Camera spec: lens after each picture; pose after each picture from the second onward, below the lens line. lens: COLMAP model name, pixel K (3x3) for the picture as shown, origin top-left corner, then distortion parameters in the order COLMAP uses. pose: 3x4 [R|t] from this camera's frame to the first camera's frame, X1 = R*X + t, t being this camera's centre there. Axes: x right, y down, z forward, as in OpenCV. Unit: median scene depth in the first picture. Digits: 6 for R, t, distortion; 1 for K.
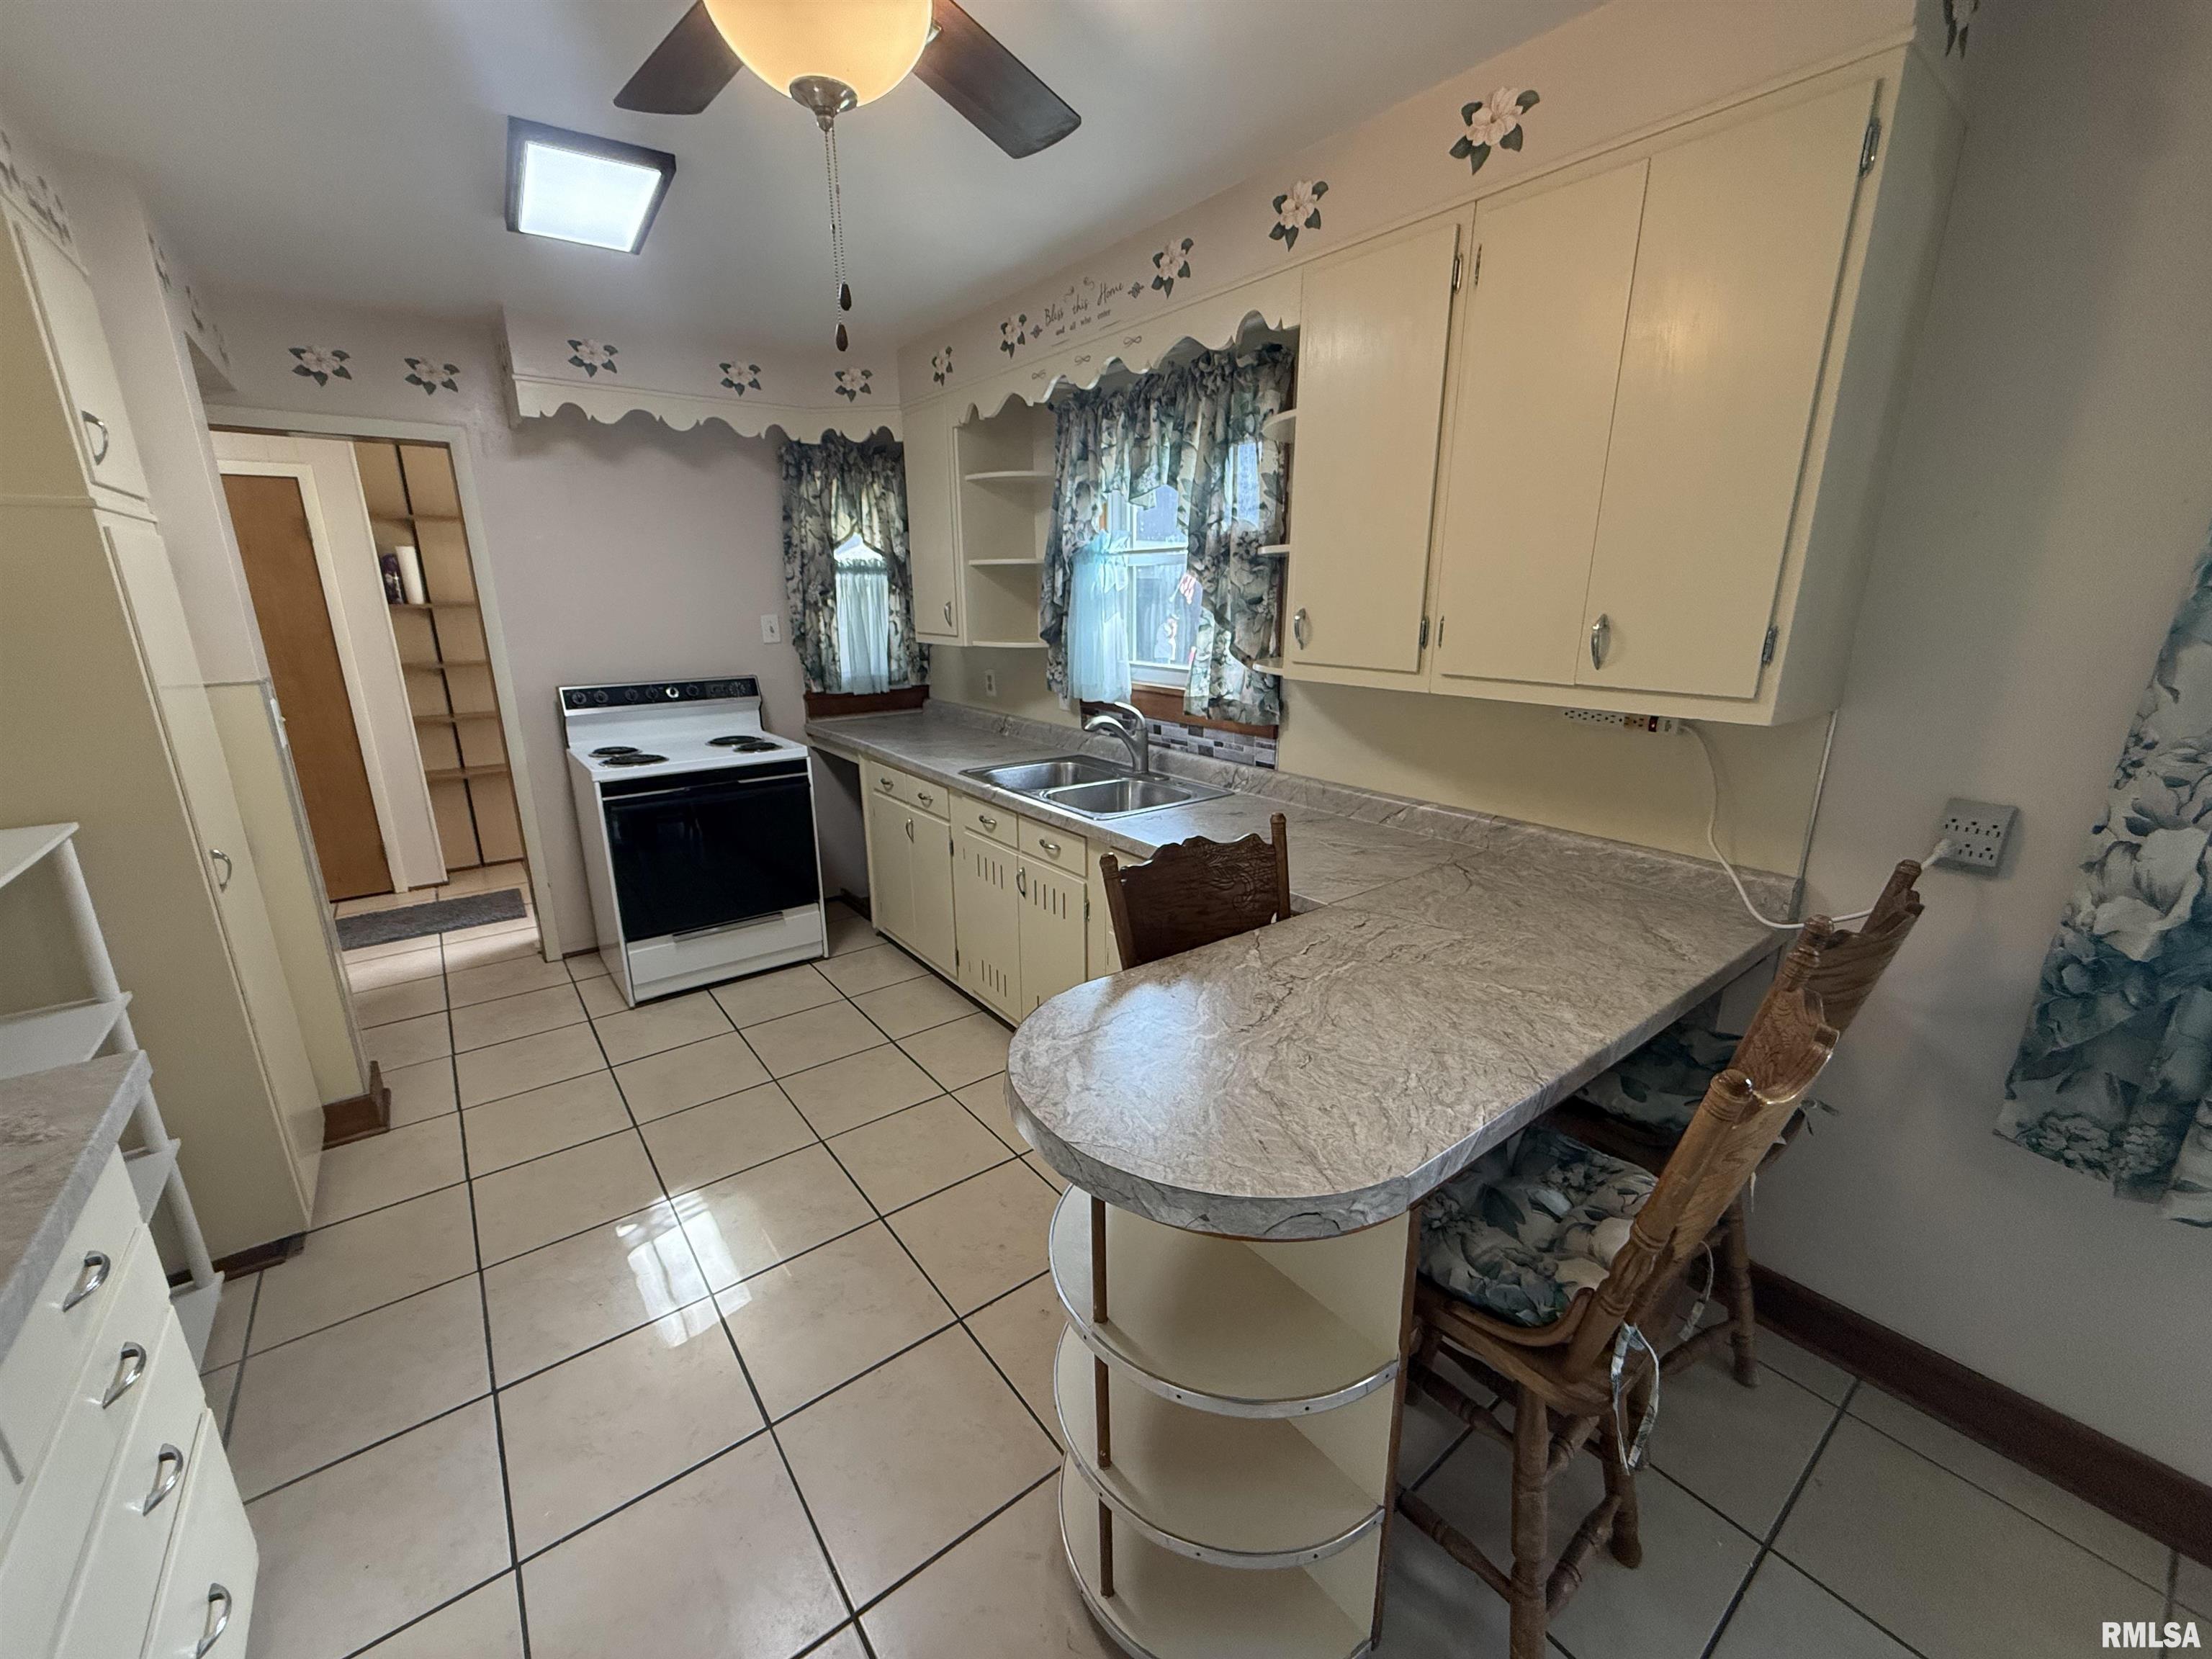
lens RADIAL K [[881.0, 0, 1100.0], [0, 881.0, 832.7], [0, 0, 1]] dist [0.001064, -0.000111]
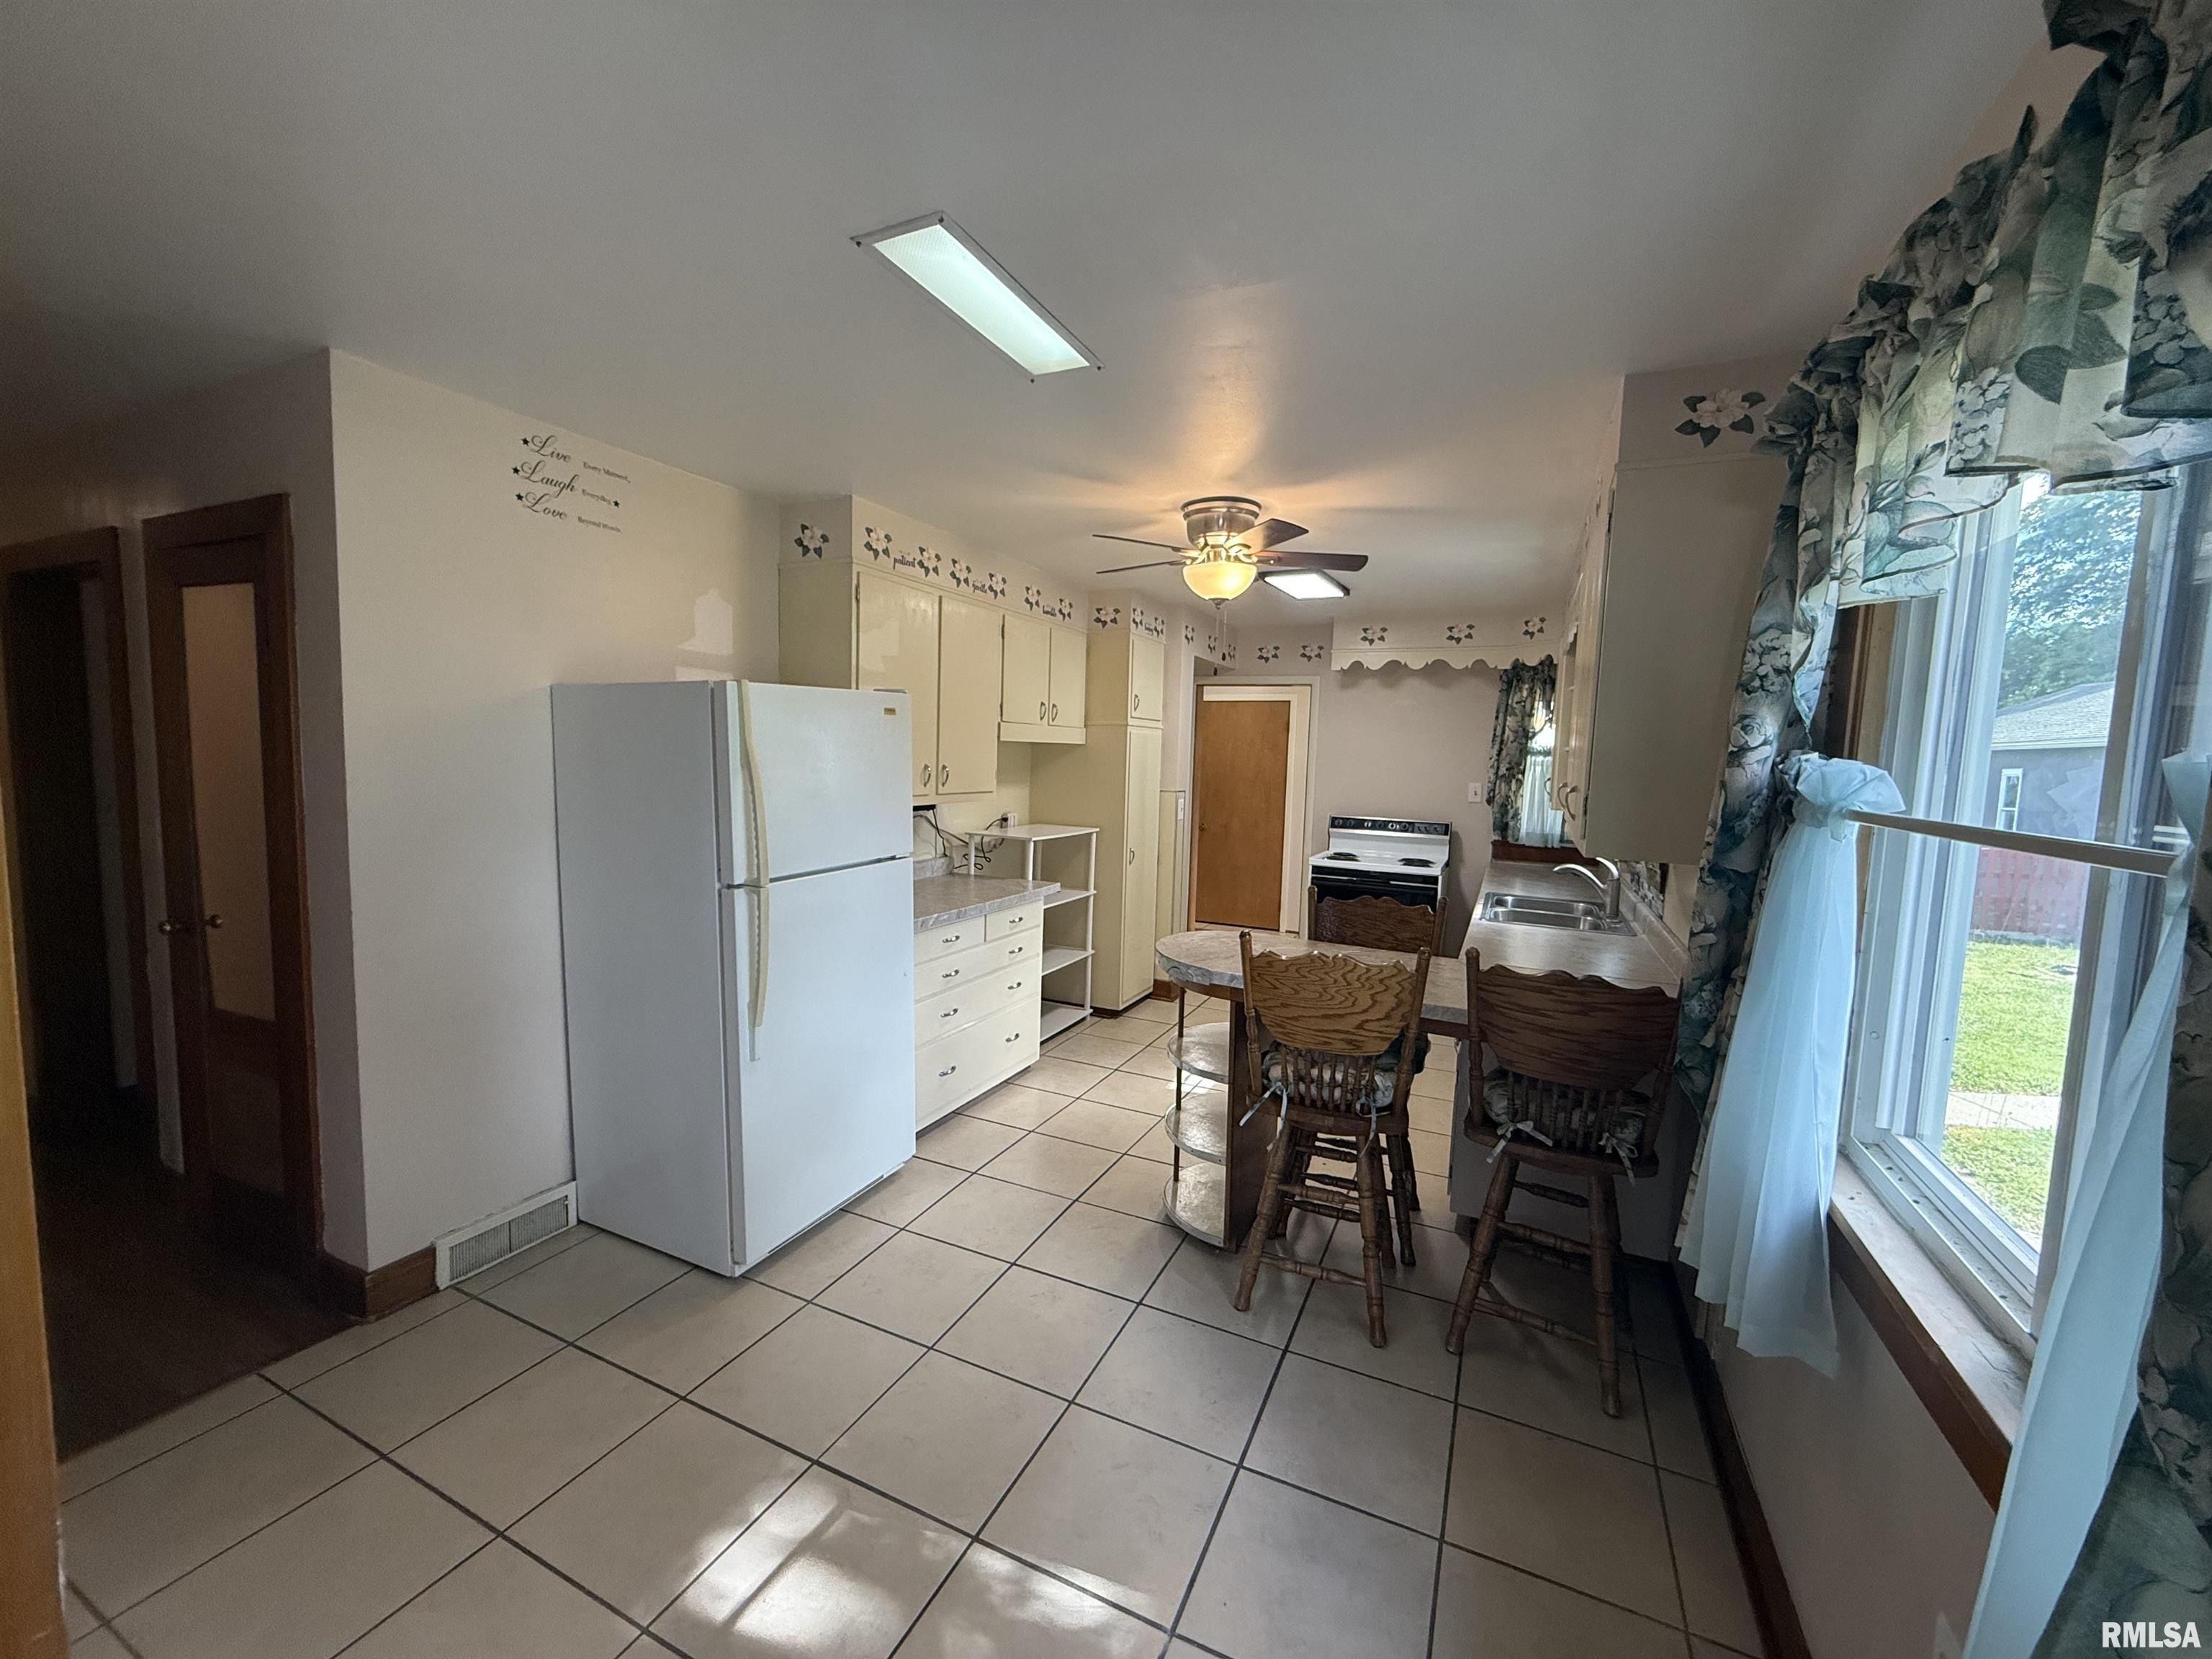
lens RADIAL K [[881.0, 0, 1100.0], [0, 881.0, 832.7], [0, 0, 1]] dist [0.001064, -0.000111]
pose [[0.456995, 0.099835, -0.883849, 0.764298], [-0.273309, 0.961369, -0.032724, 0.052247], [0.846438, 0.256519, 0.466626, -0.190563]]
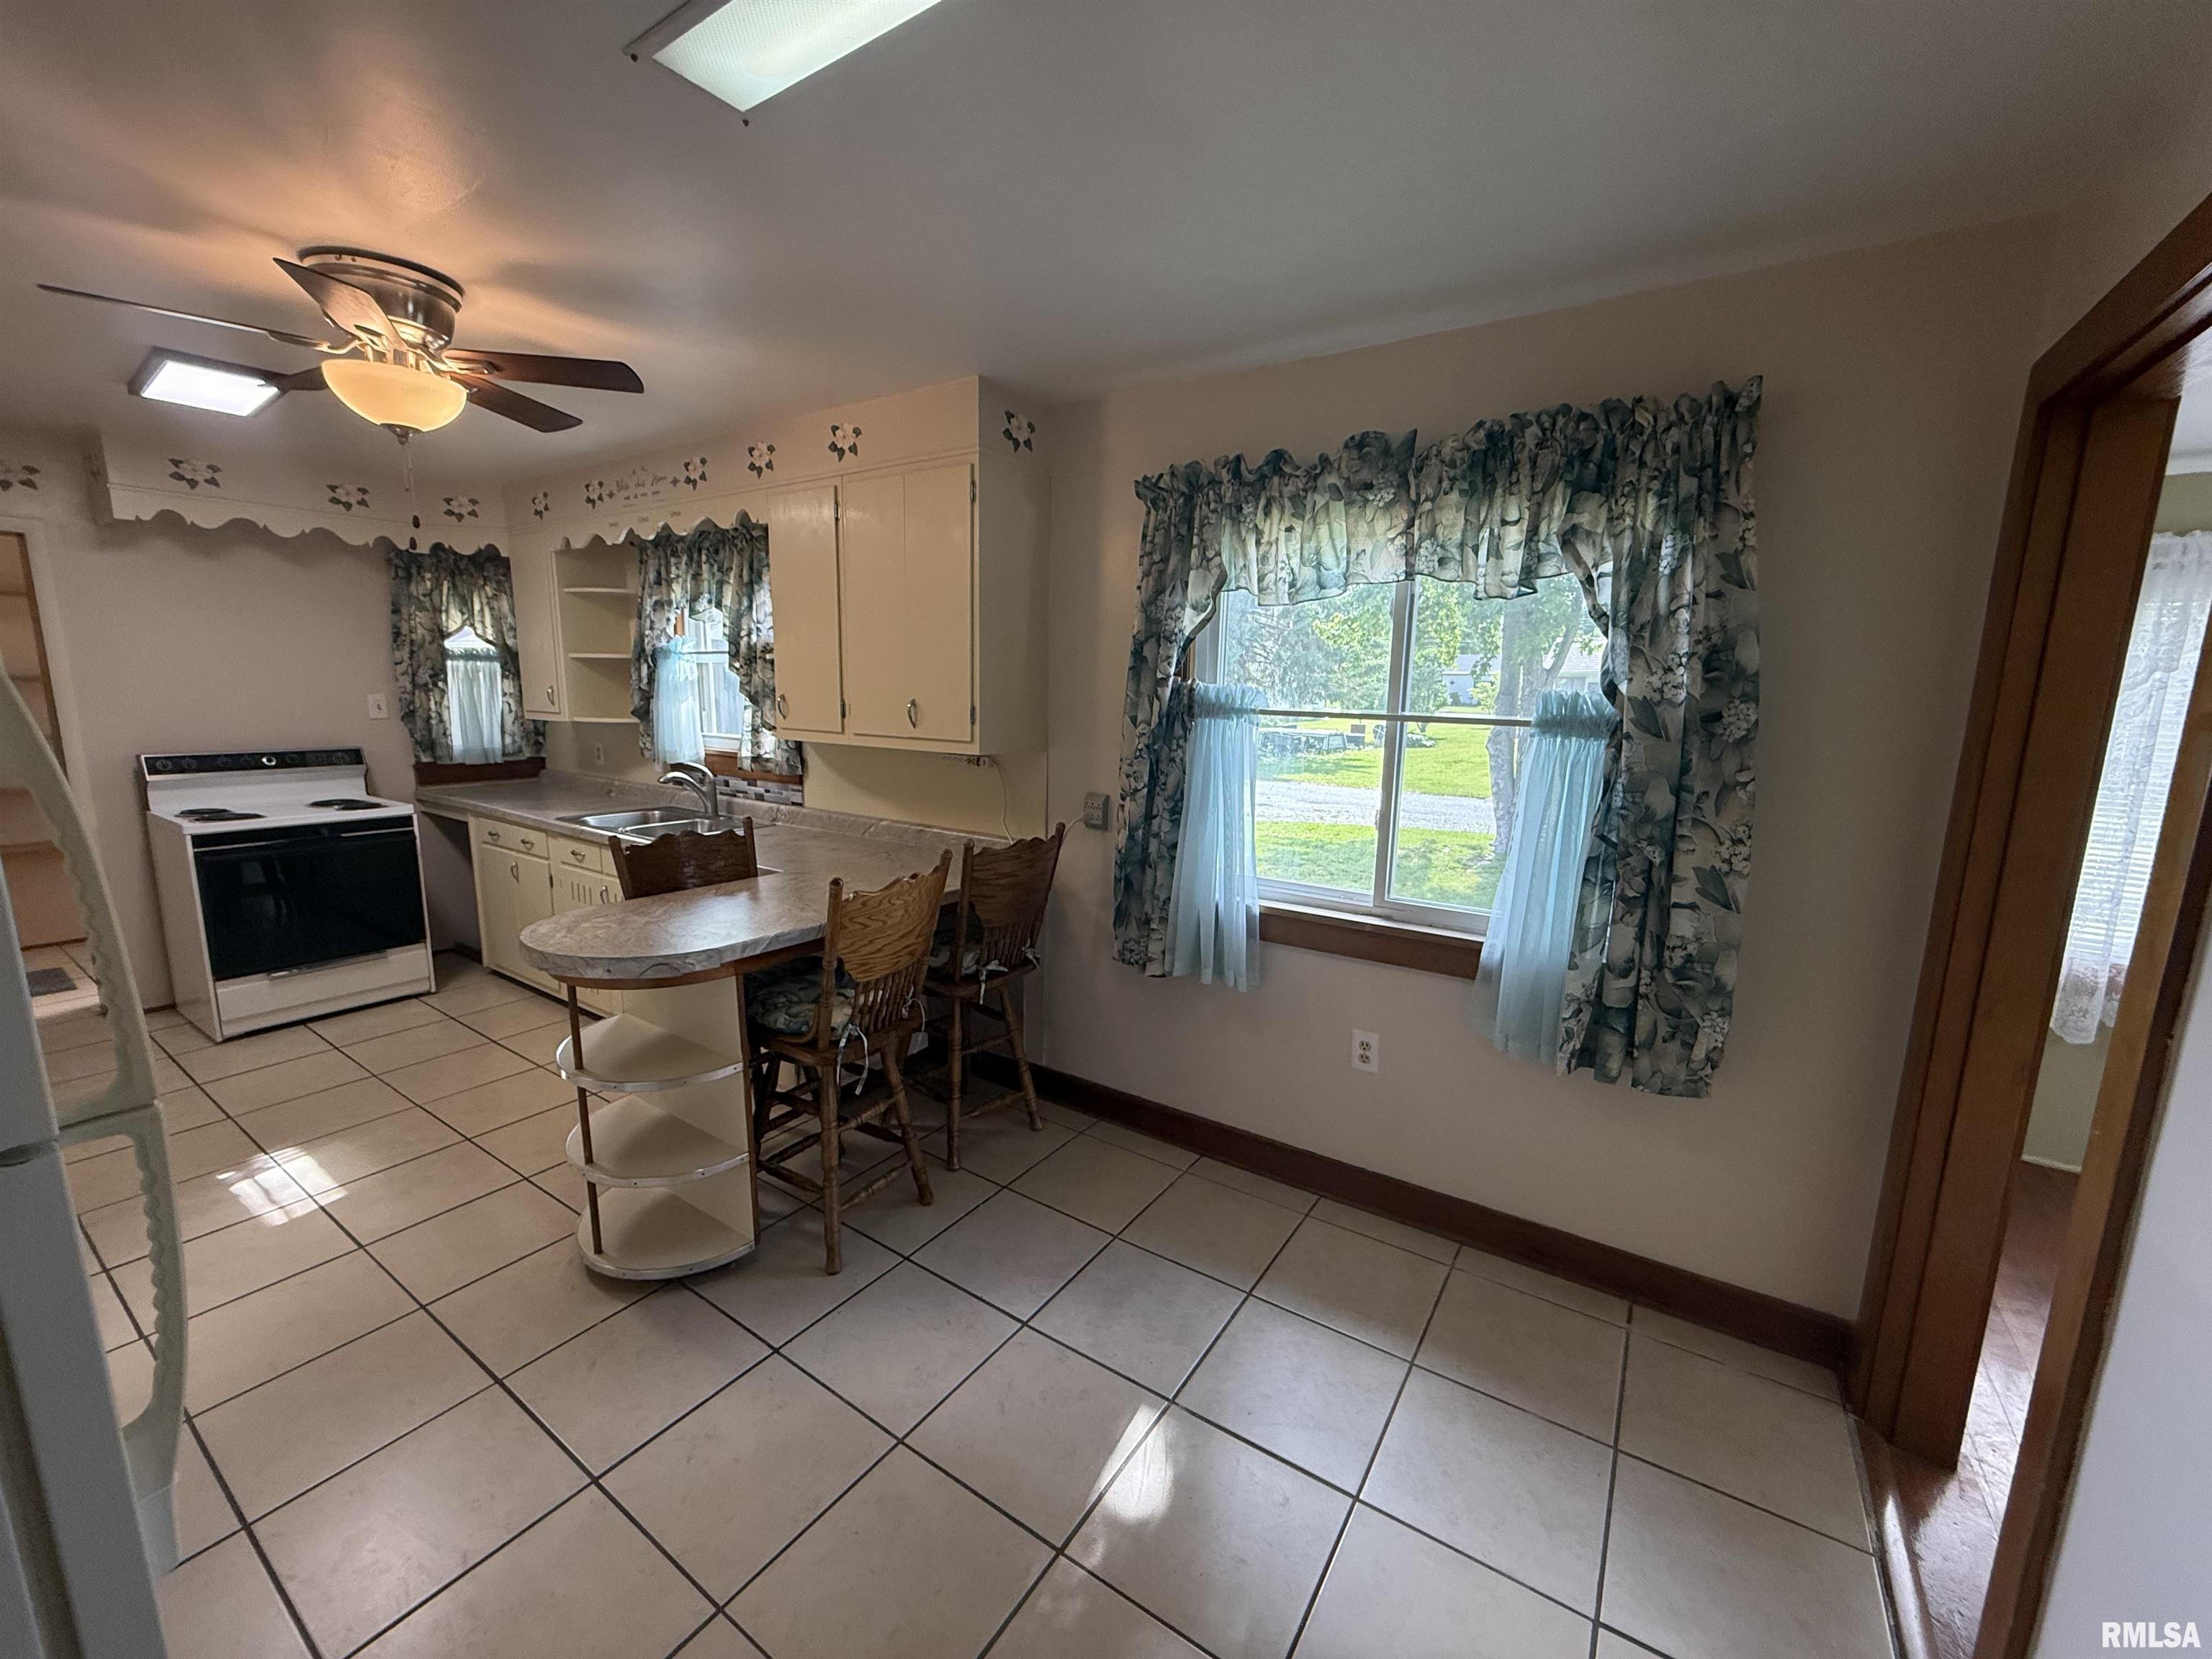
lens RADIAL K [[878.4, 0, 1100.8], [0, 878.4, 834.2], [0, 0, 1]] dist [-0.002297, -0.000182]
pose [[0.946475, -0.030417, 0.321340, 0.169507], [0.062300, 0.994045, -0.089406, 0.111182], [-0.316707, 0.104640, 0.942734, -0.413960]]
